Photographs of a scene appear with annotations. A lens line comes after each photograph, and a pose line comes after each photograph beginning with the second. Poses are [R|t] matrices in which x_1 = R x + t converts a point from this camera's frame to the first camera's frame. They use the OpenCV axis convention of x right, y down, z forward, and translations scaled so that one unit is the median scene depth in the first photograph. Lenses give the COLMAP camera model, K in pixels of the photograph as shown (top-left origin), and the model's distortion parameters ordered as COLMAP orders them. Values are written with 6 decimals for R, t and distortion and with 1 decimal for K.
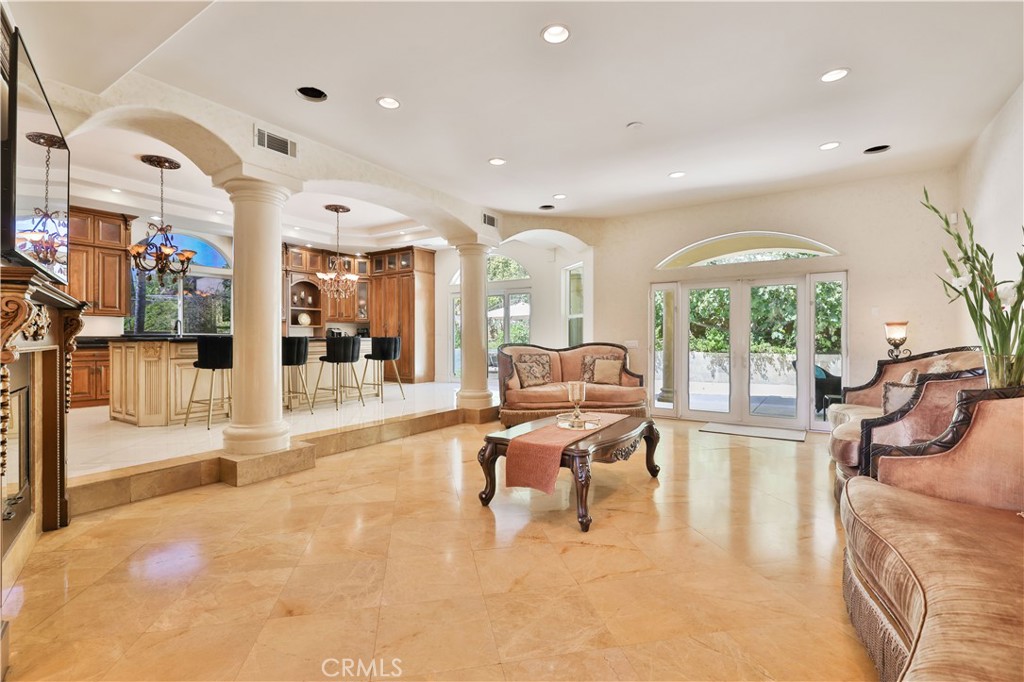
lens RADIAL K [[465.4, 0, 492.5], [0, 465.4, 338.2], [0, 0, 1]] dist [0.000864, -0.000401]
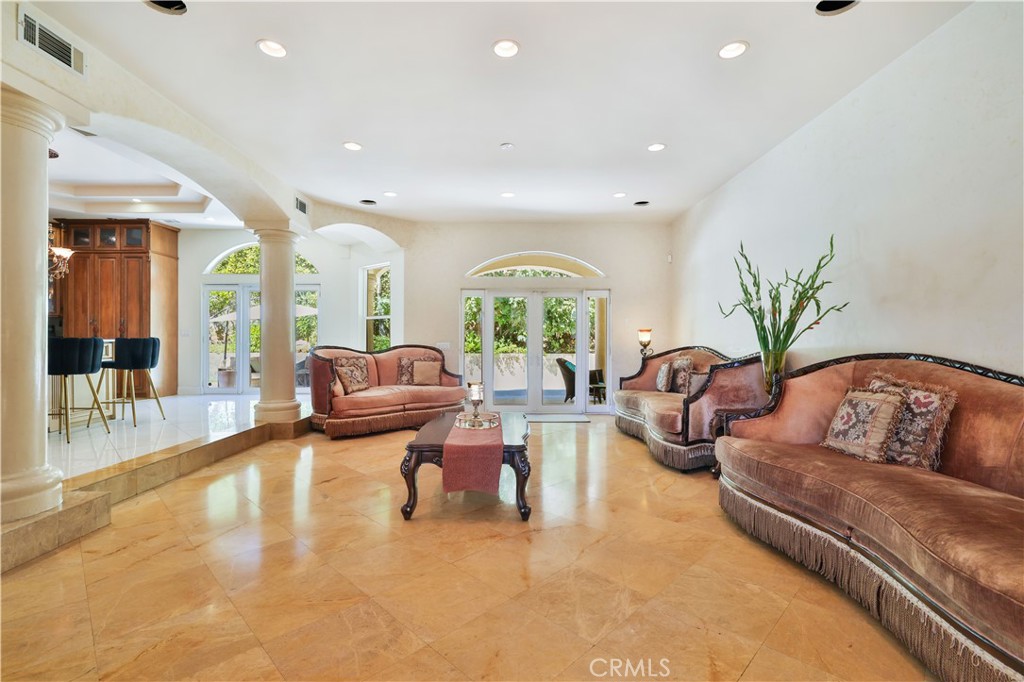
lens RADIAL K [[465.4, 0, 510.9], [0, 465.4, 339.1], [0, 0, 1]] dist [0.000864, -0.000401]
pose [[0.828811, 0.003522, 0.559517, -0.177731], [-0.002101, 0.999993, -0.003182, 0.000258], [-0.559524, 0.001461, 0.828813, 0.053324]]
